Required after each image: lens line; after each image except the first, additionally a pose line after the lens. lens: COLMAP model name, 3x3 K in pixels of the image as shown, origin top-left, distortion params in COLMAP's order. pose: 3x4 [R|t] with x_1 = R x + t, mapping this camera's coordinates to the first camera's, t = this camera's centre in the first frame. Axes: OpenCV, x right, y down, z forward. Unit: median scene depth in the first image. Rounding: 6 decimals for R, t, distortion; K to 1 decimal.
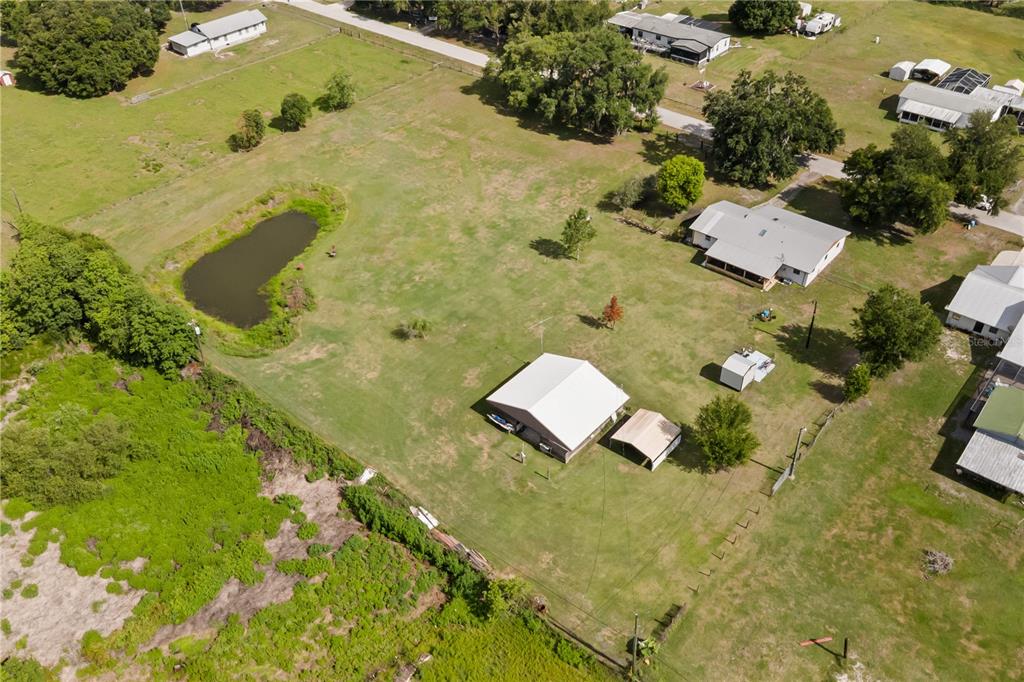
lens RADIAL K [[851.3, 0, 510.0], [0, 851.3, 340.6], [0, 0, 1]] dist [0.011812, 0.001807]
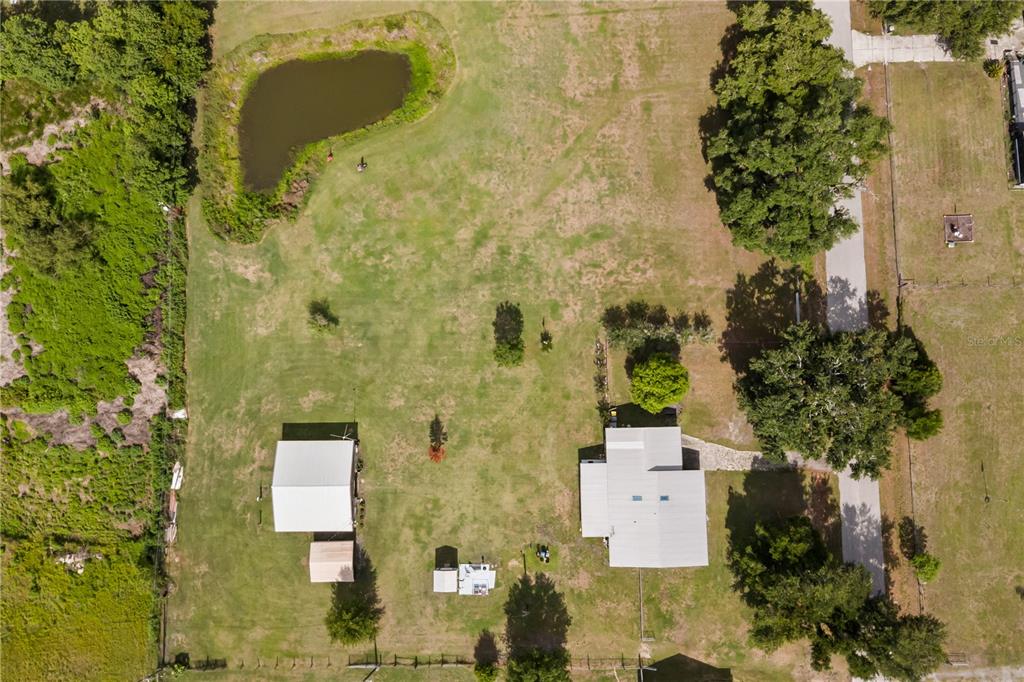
lens RADIAL K [[851.3, 0, 510.0], [0, 851.3, 340.6], [0, 0, 1]] dist [0.011812, 0.001807]
pose [[0.658860, 0.747118, -0.087853, 0.151478], [-0.465317, 0.496514, 0.732772, -0.834785], [0.591087, -0.441914, 0.674780, 0.343688]]
